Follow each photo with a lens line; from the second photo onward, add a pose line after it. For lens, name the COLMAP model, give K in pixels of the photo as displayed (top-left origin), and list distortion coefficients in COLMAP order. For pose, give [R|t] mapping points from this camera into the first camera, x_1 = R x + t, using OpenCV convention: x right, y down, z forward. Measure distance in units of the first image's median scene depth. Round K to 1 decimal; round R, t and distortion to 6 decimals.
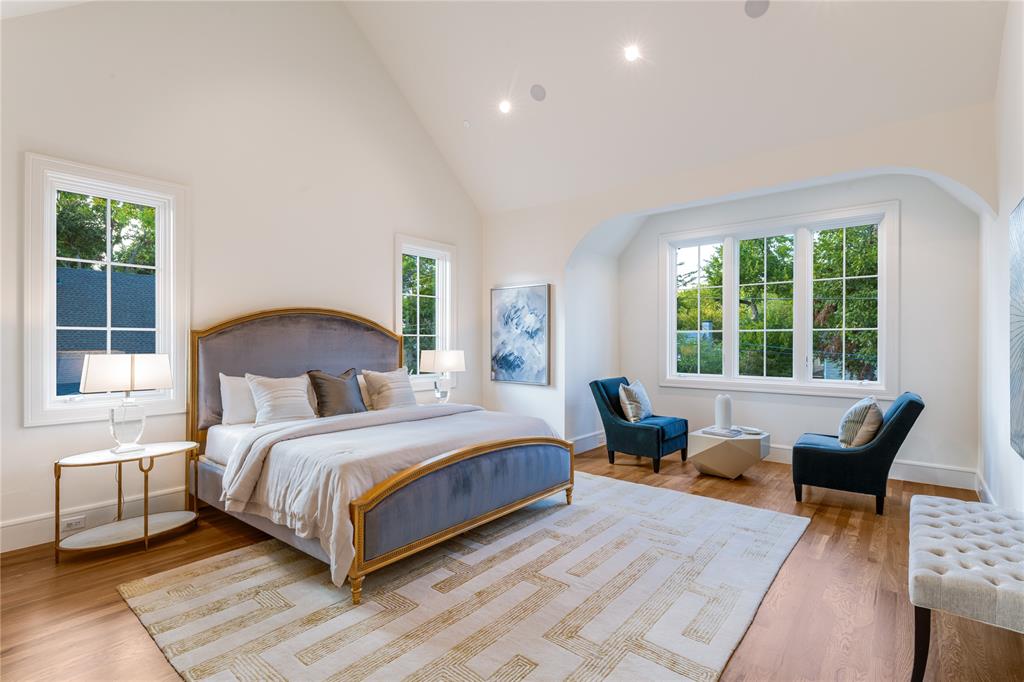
lens RADIAL K [[481.3, 0, 512.0], [0, 481.3, 341.0], [0, 0, 1]] dist [-0.000975, -0.000017]
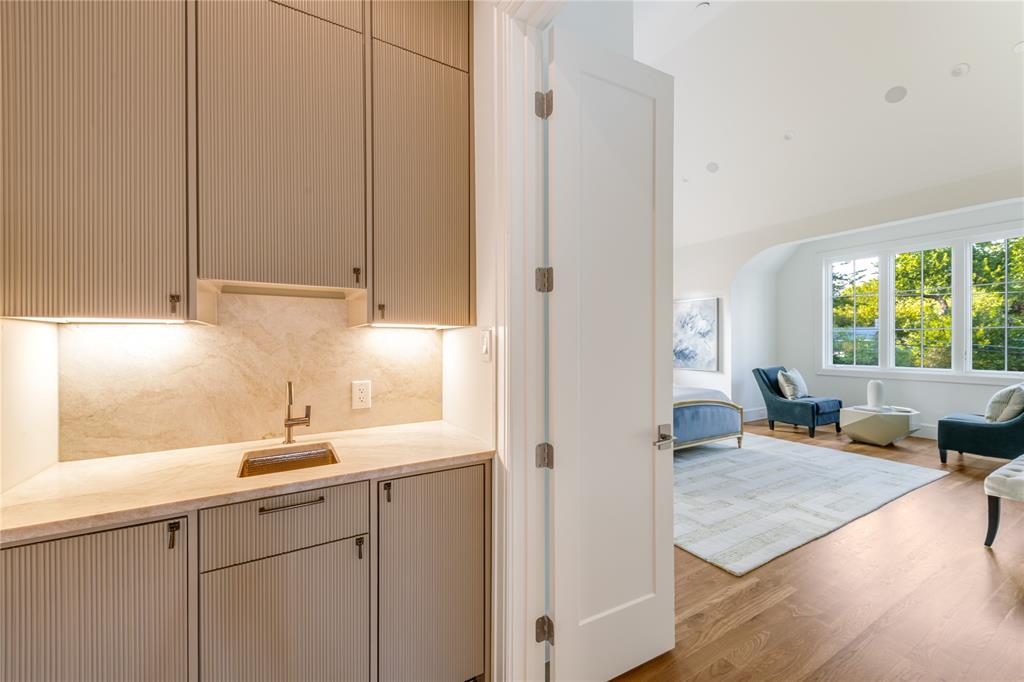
lens RADIAL K [[403.7, 0, 512.0], [0, 403.7, 341.0], [0, 0, 1]] dist [0.024135, -0.012203]
pose [[0.937385, -0.005739, -0.348247, -0.078069], [0.006659, 0.999977, 0.001445, -0.000449], [0.348230, -0.003673, 0.937402, -0.324846]]
